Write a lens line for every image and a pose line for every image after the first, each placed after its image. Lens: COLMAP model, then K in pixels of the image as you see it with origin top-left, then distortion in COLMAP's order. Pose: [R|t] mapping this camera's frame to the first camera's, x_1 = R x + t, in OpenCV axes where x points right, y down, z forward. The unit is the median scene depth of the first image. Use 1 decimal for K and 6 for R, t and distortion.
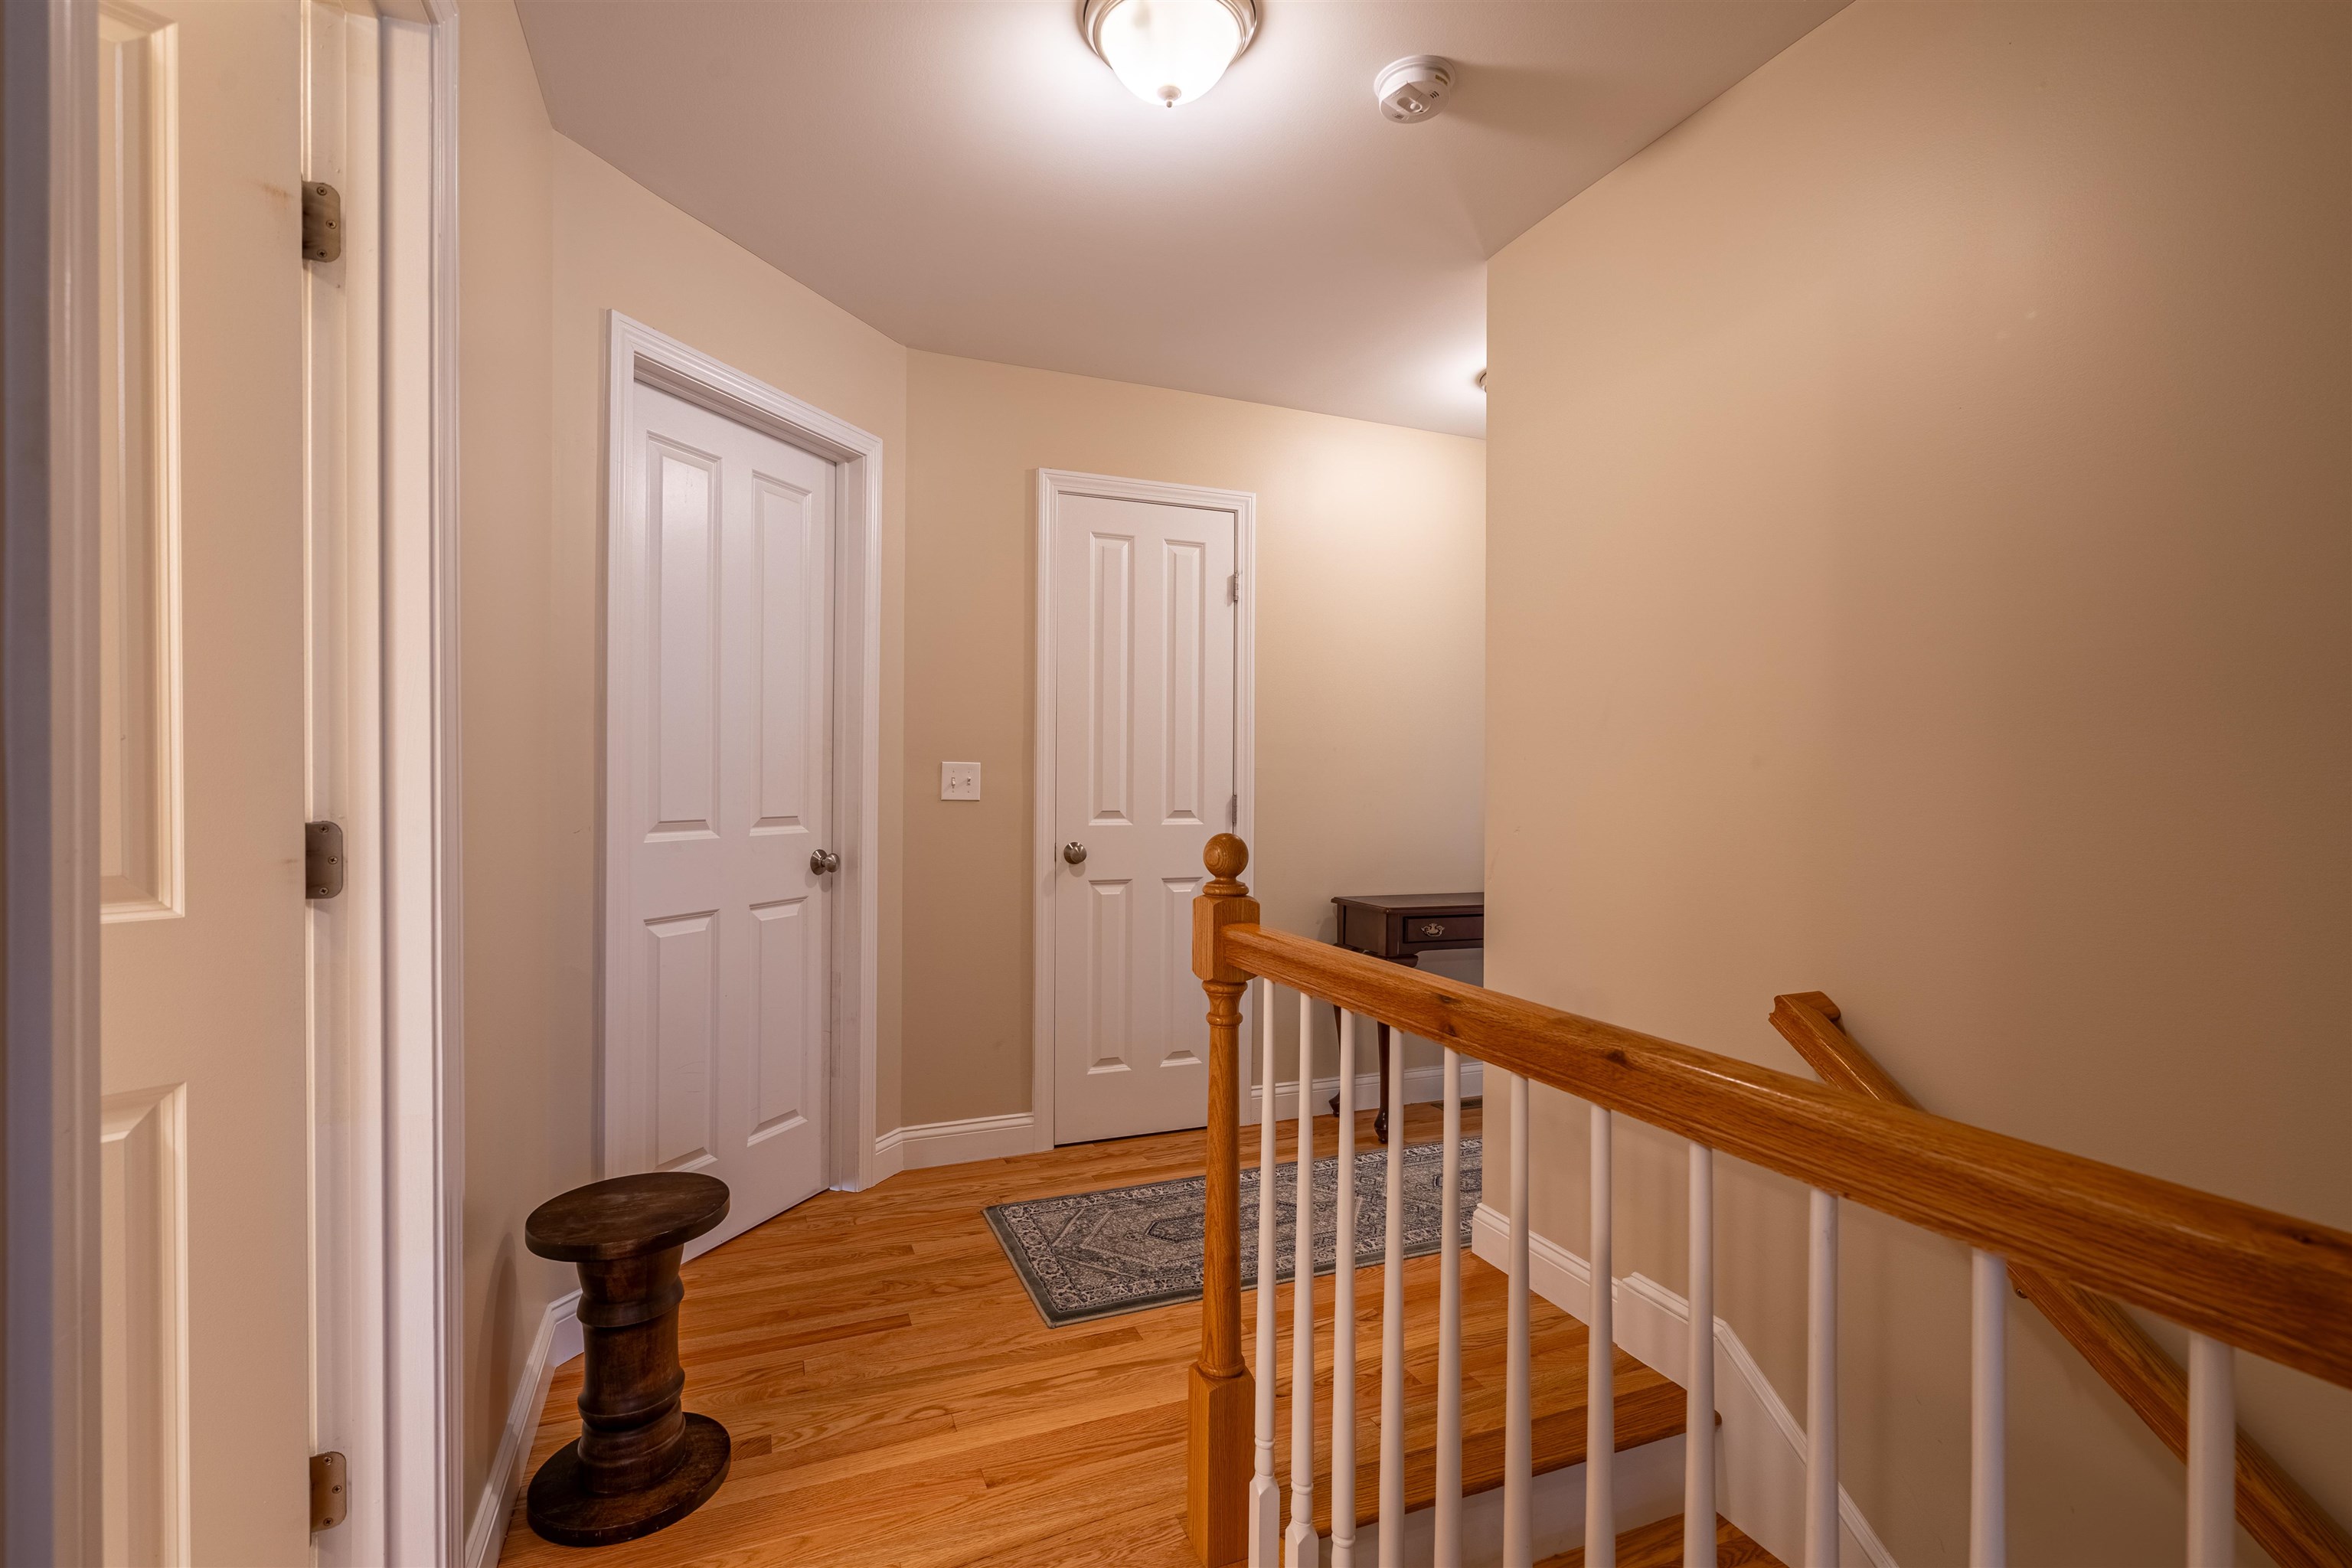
lens RADIAL K [[1067.9, 0, 1166.5], [0, 1067.9, 785.6], [0, 0, 1]] dist [-0.002459, 0.000361]
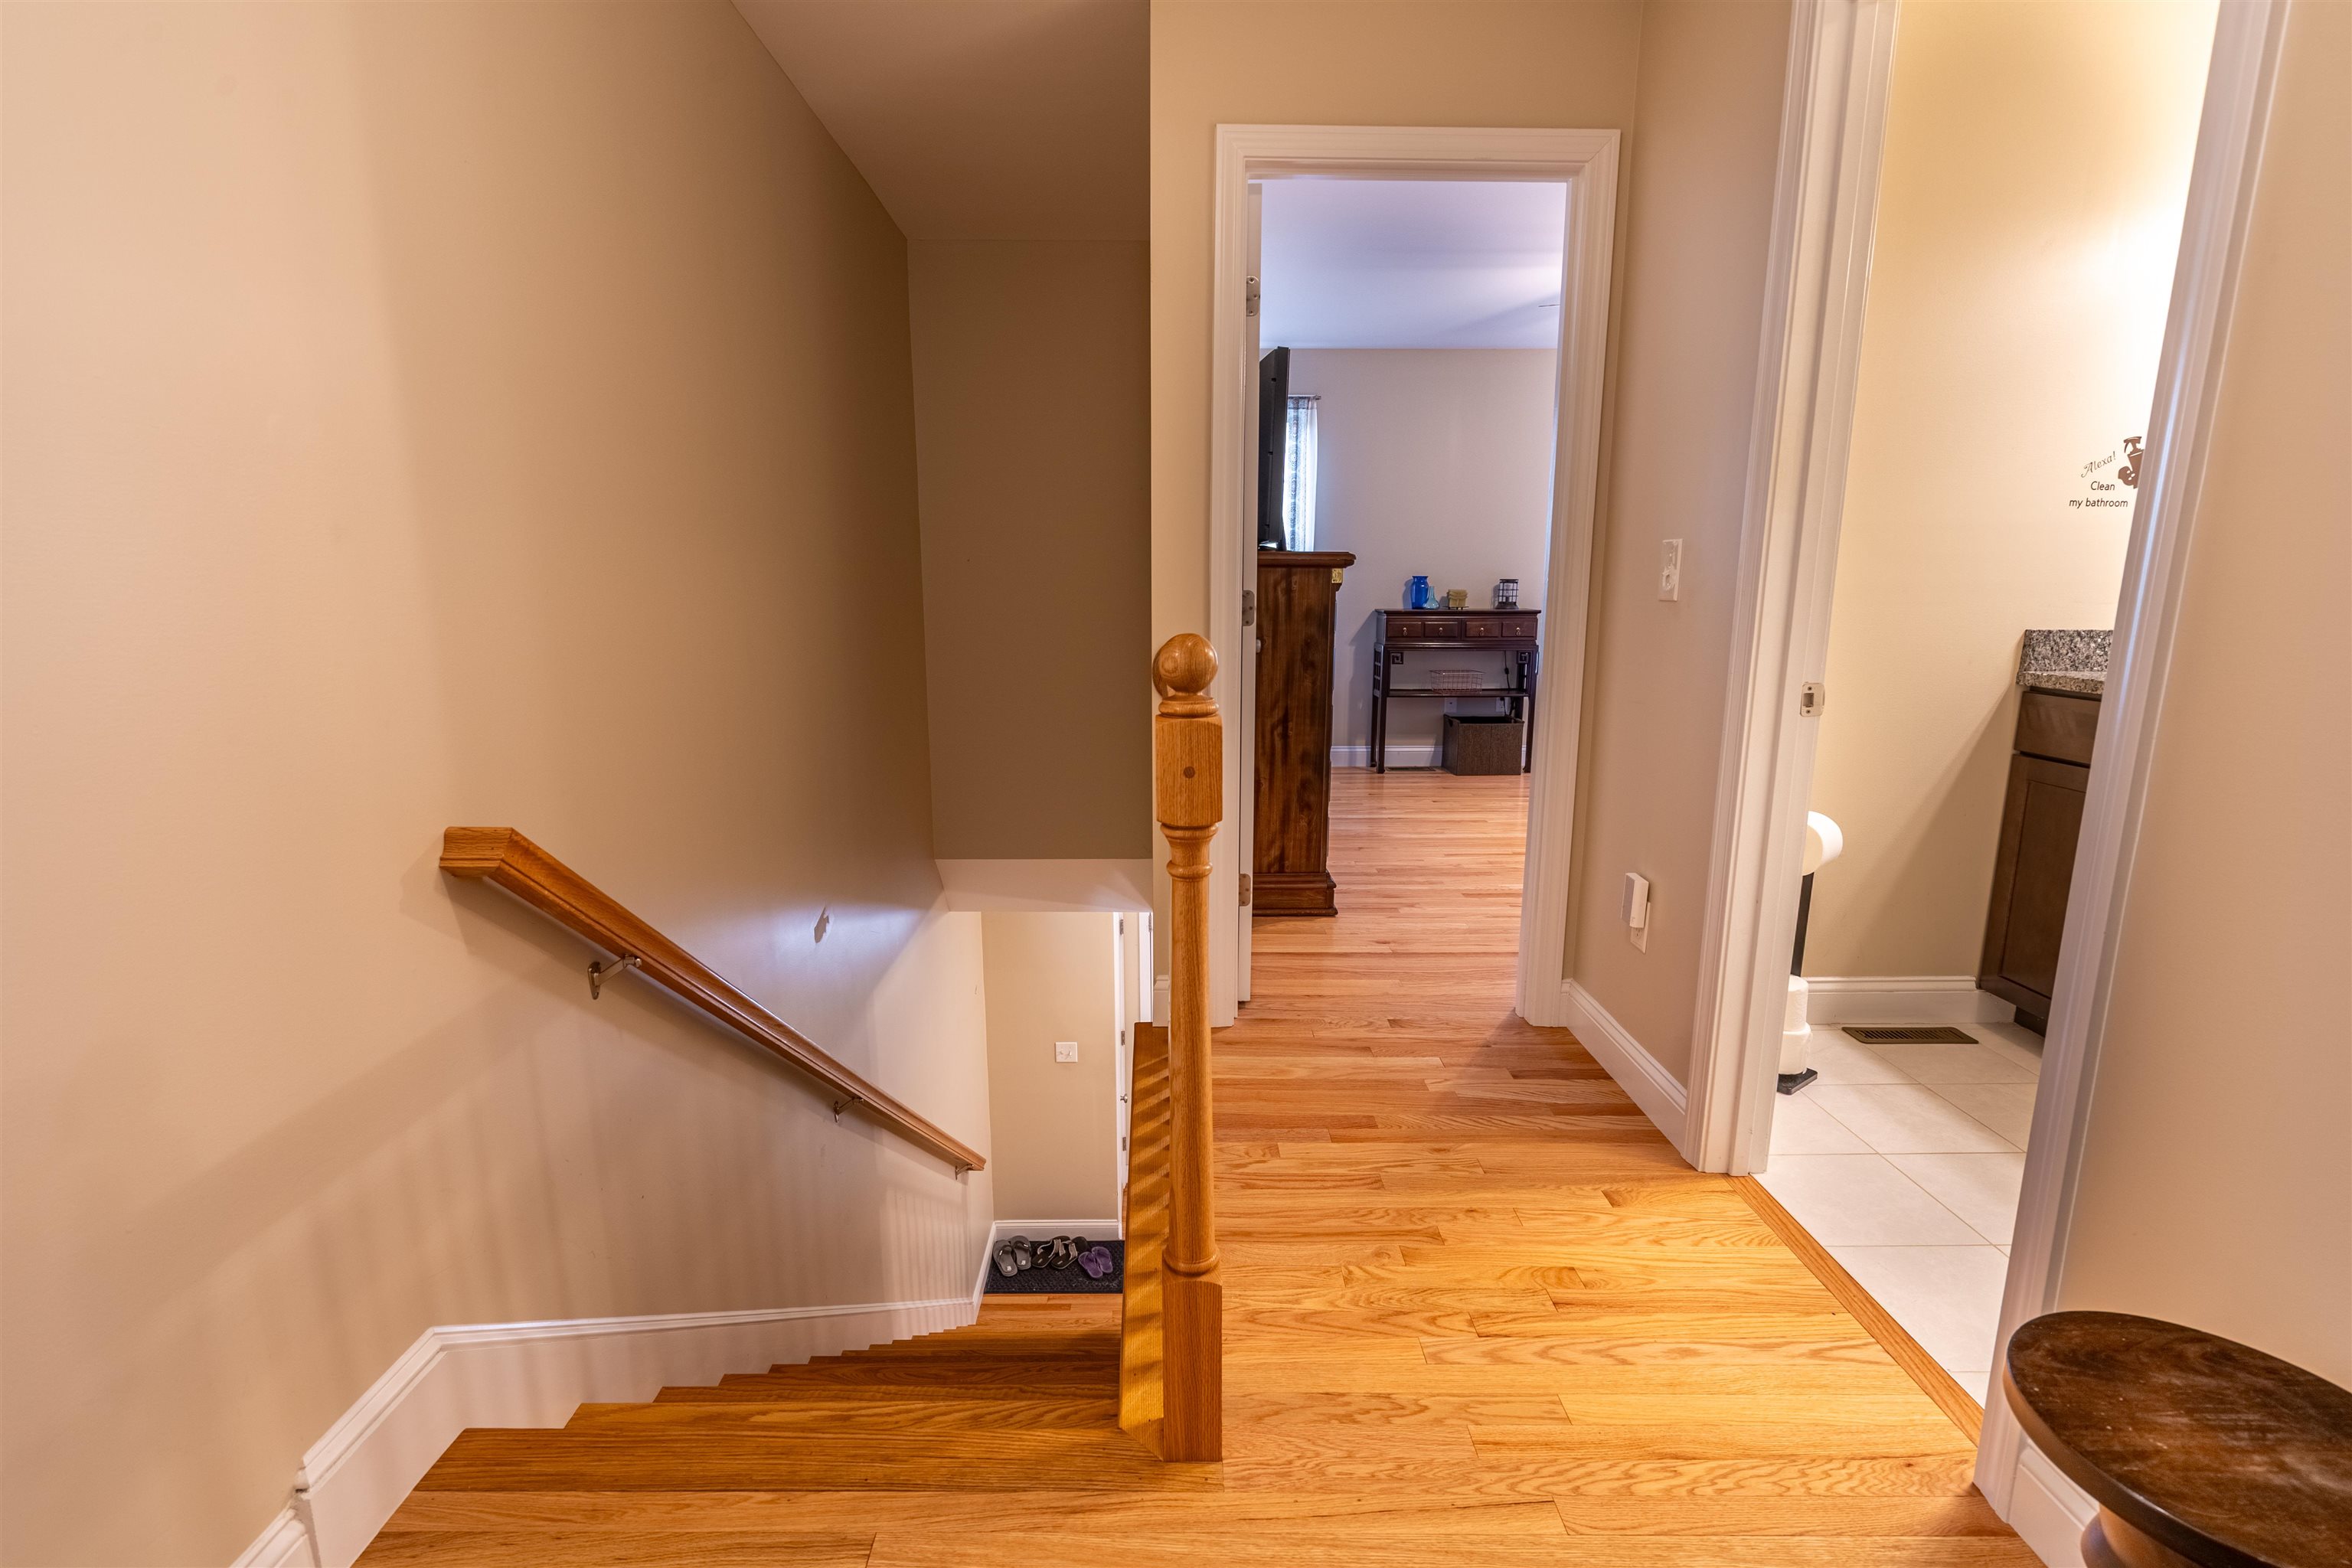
lens RADIAL K [[1067.9, 0, 1166.5], [0, 1067.9, 785.6], [0, 0, 1]] dist [-0.002459, 0.000361]
pose [[-0.930223, -0.075897, 0.359062, -0.122954], [-0.003578, 0.980211, 0.197921, -0.000998], [-0.366978, 0.182826, -0.912087, 1.012143]]
